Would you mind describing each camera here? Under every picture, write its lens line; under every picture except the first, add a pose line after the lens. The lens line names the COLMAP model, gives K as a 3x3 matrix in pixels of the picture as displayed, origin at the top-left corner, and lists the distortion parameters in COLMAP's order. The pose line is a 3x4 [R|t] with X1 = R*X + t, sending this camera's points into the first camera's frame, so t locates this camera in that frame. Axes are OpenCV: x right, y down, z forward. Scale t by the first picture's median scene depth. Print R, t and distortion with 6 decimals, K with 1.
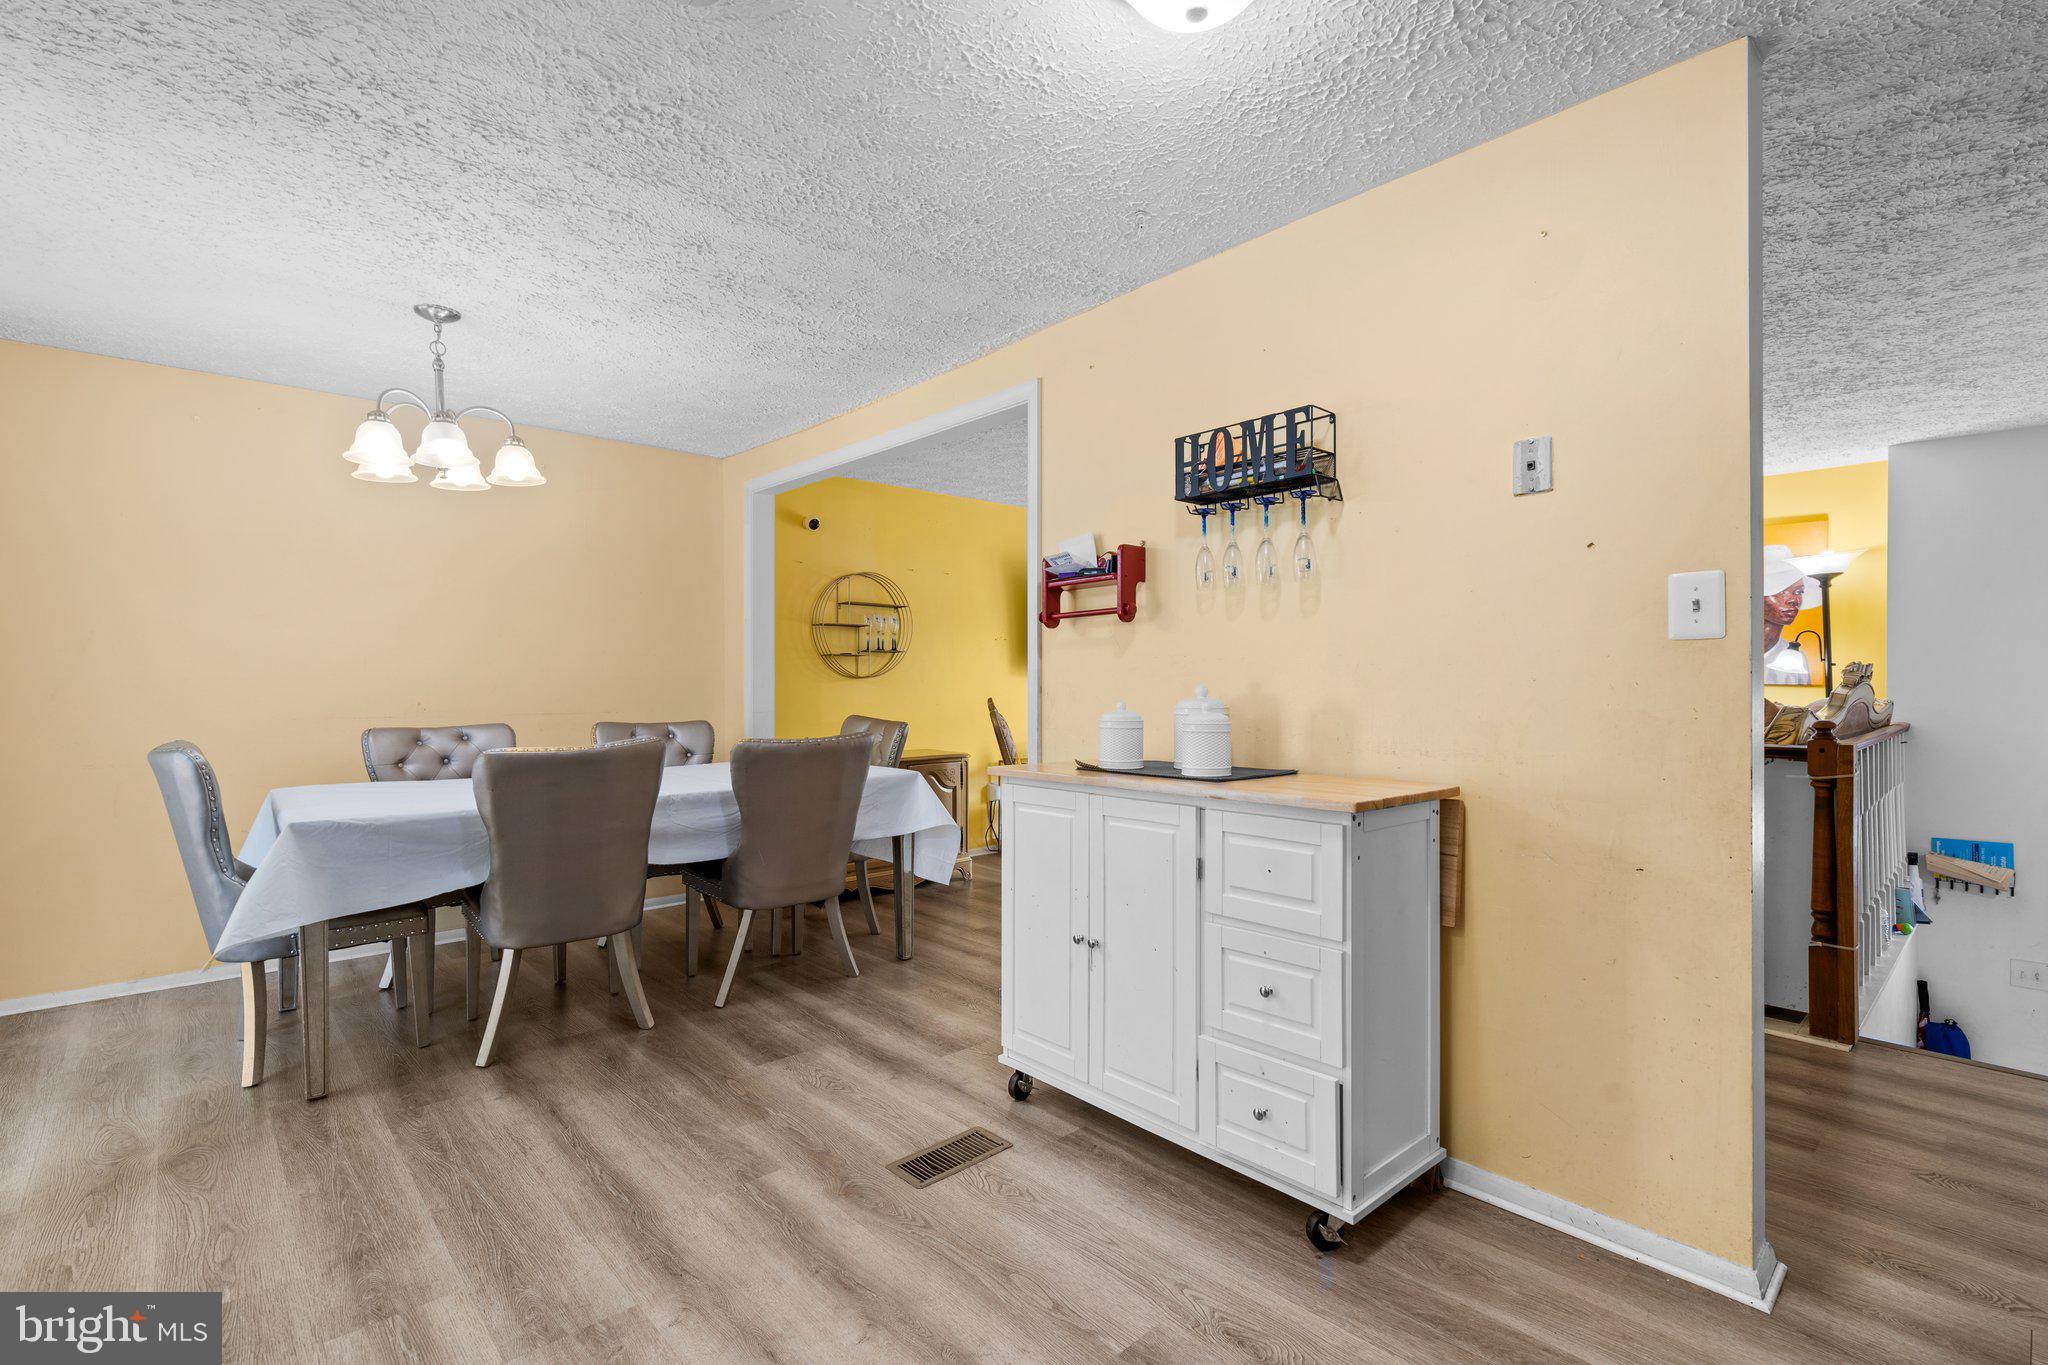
lens RADIAL K [[936.9, 0, 1028.2], [0, 936.9, 685.2], [0, 0, 1]] dist [-0.003520, 0.001969]
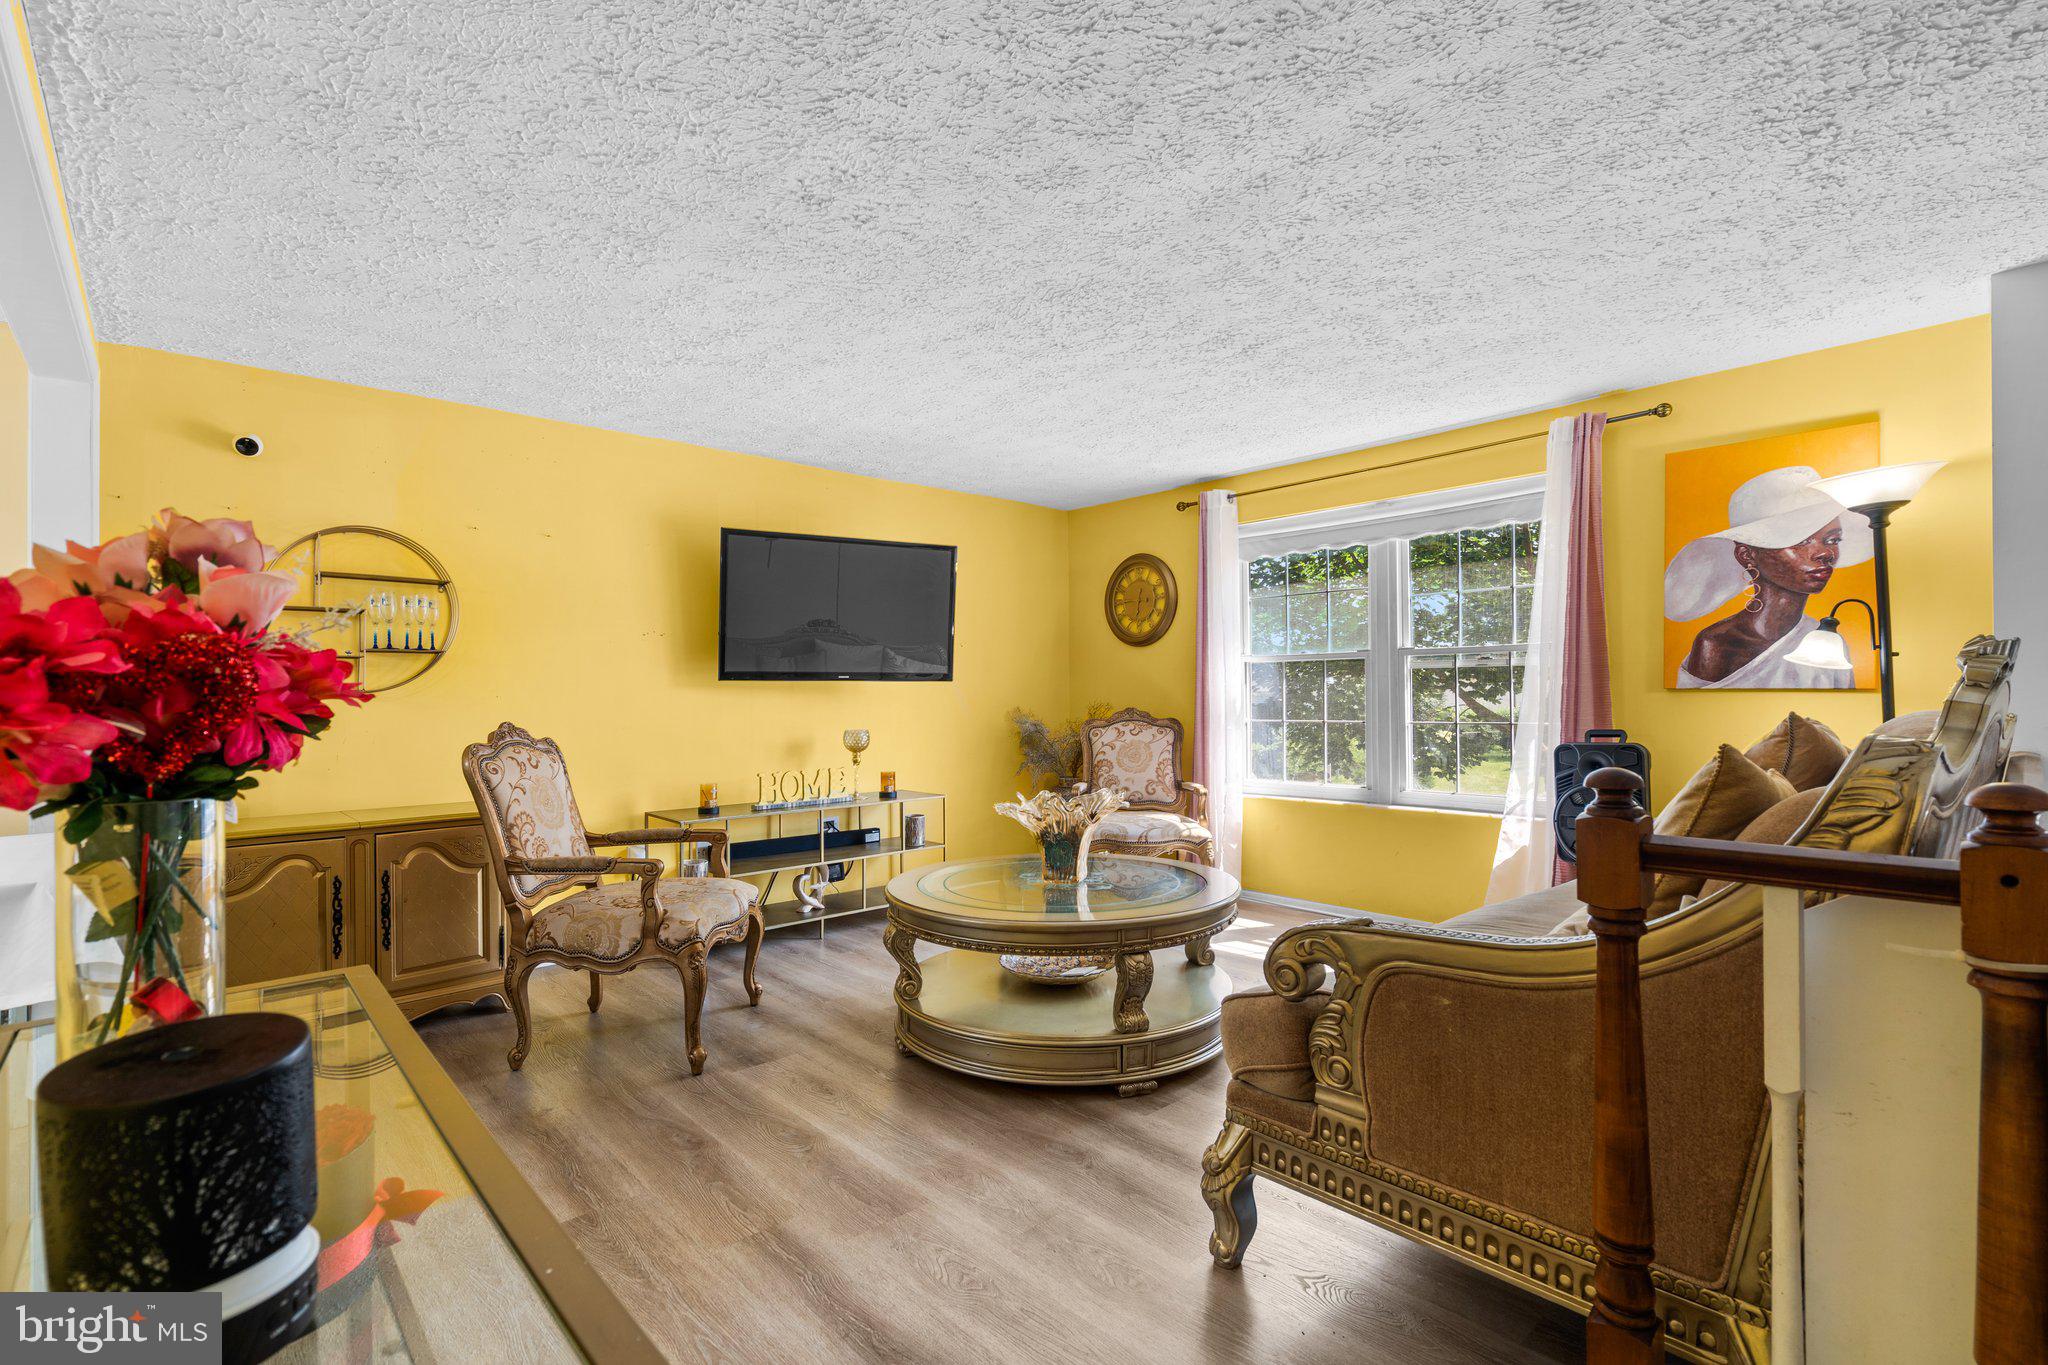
lens RADIAL K [[936.9, 0, 1023.5], [0, 936.9, 699.4], [0, 0, 1]] dist [-0.003520, 0.001969]
pose [[0.999956, -0.009348, -0.000719, 0.536666], [0.009346, 0.999954, -0.002366, 0.005829], [0.000741, 0.002359, 0.999997, 0.711606]]
